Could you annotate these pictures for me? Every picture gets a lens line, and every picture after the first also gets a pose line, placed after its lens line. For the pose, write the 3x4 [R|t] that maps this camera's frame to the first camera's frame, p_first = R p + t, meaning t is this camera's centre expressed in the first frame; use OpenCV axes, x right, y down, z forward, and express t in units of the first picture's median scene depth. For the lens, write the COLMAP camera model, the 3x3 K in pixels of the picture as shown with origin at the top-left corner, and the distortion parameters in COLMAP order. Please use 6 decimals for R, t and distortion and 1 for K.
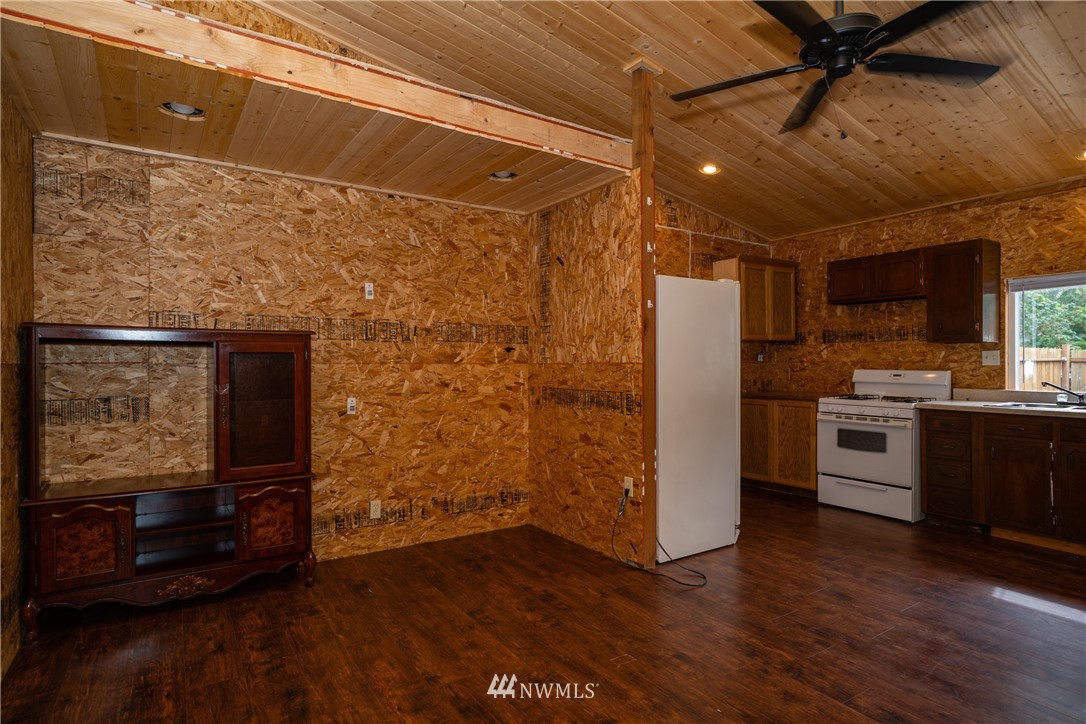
lens RADIAL K [[586.8, 0, 541.9], [0, 586.8, 360.4], [0, 0, 1]] dist [0.001980, 0.000363]
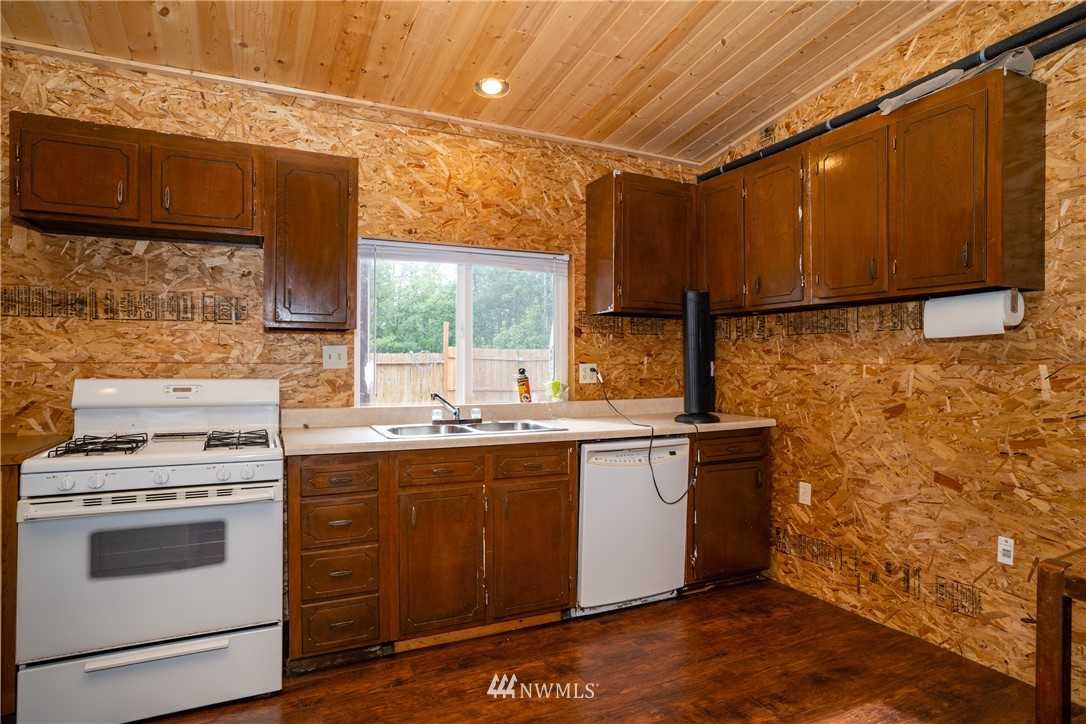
lens RADIAL K [[599.4, 0, 541.8], [0, 599.4, 358.2], [0, 0, 1]] dist [0.004655, 0.001957]
pose [[0.159864, 0.015171, 0.987023, 0.157539], [-0.003677, 0.999884, -0.014773, 0.005336], [-0.987132, -0.001267, 0.159901, 0.641948]]
